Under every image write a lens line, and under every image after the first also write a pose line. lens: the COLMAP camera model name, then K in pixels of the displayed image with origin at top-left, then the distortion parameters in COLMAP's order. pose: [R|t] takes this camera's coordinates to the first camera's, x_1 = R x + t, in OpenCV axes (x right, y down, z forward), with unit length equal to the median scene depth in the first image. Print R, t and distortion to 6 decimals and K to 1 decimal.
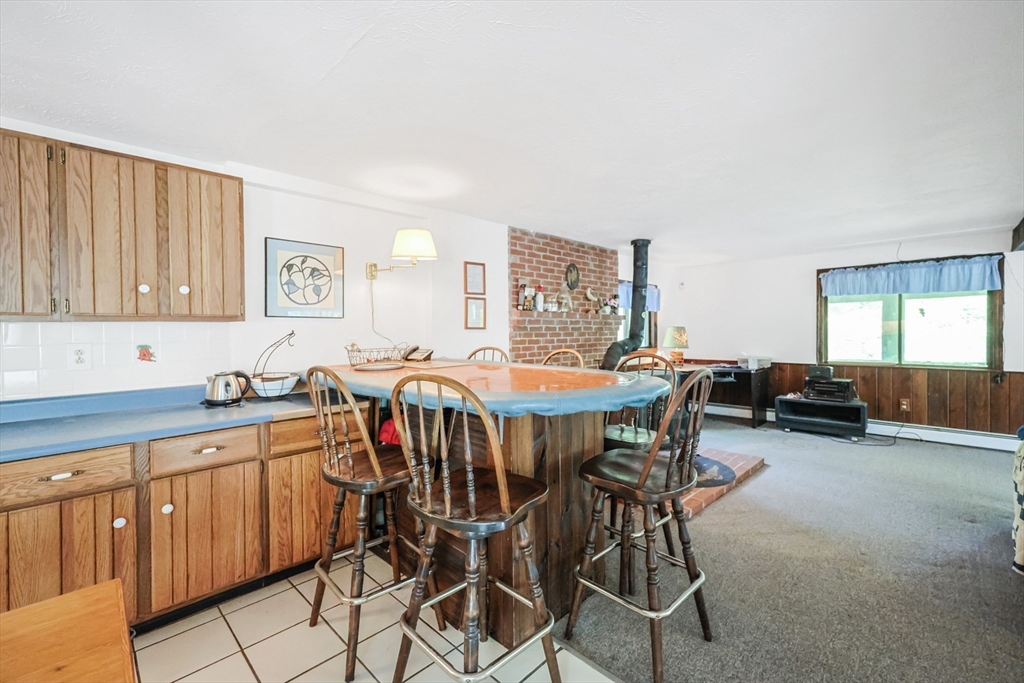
lens RADIAL K [[433.7, 0, 514.1], [0, 433.7, 336.9], [0, 0, 1]] dist [0.000663, -0.000614]
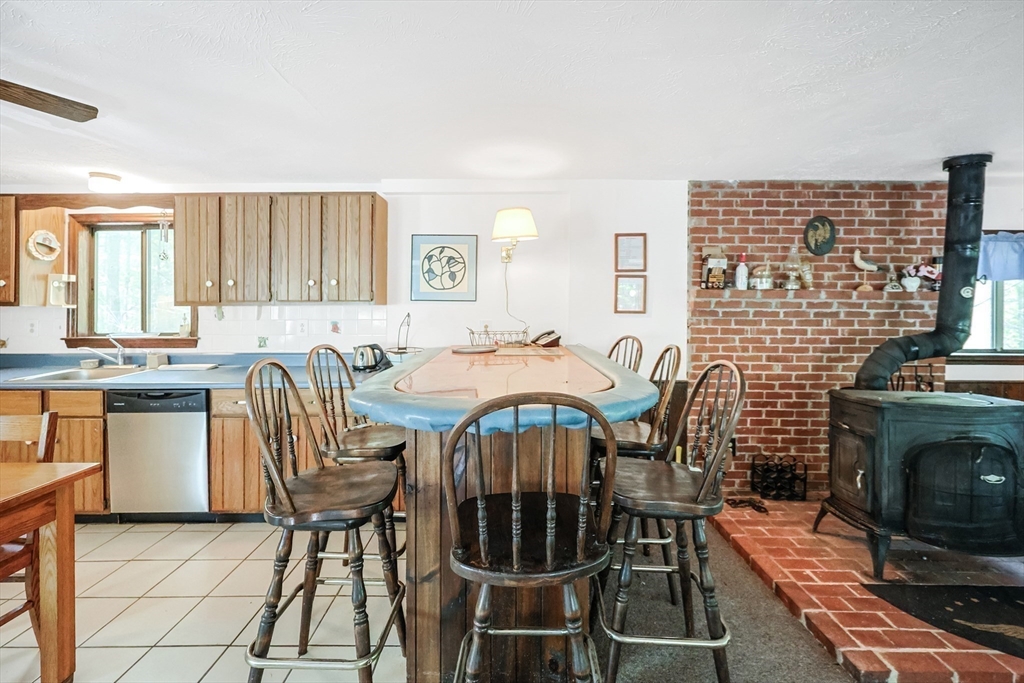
lens RADIAL K [[449.5, 0, 505.2], [0, 449.5, 305.2], [0, 0, 1]] dist [-0.005804, 0.002316]
pose [[0.700991, 0.003137, -0.713163, 0.331341], [-0.021620, 0.999624, -0.016855, -0.012353], [0.712842, 0.027234, 0.700796, 0.207670]]
